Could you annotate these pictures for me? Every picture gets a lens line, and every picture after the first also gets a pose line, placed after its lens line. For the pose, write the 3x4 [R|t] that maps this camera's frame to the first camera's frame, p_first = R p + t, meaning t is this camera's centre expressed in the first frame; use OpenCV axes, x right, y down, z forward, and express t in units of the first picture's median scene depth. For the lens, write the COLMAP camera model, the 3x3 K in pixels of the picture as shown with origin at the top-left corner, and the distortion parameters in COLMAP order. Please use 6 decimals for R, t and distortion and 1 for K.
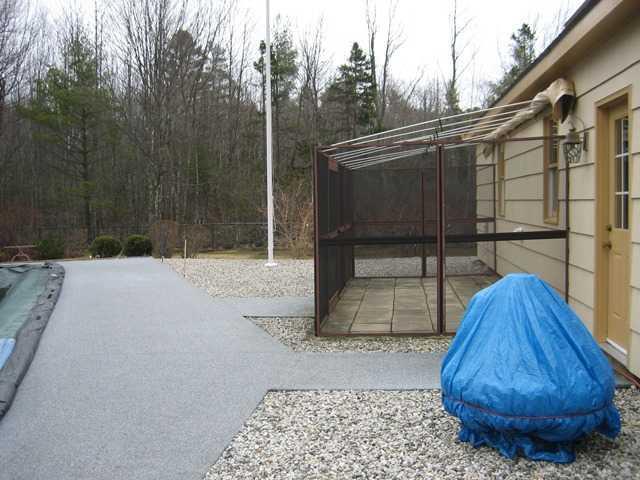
lens RADIAL K [[653.8, 0, 320.0], [0, 653.8, 240.0], [0, 0, 1]] dist [-0.162327, 0.217036]
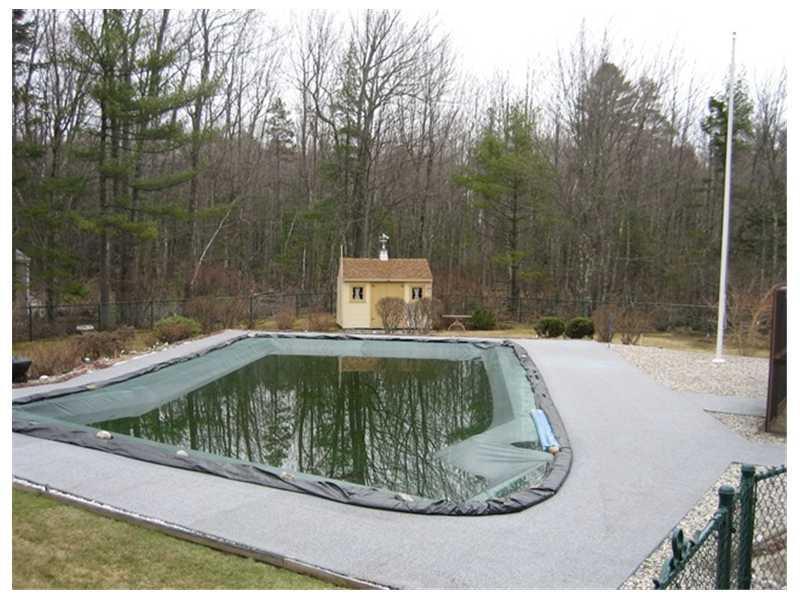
lens RADIAL K [[817.3, 0, 400.0], [0, 817.3, 300.0], [0, 0, 1]] dist [-0.162327, 0.217036]
pose [[0.906920, 0.064012, -0.416411, -0.008796], [-0.064126, 0.997847, 0.013729, -0.033344], [0.416393, 0.014251, 0.909073, -0.277682]]
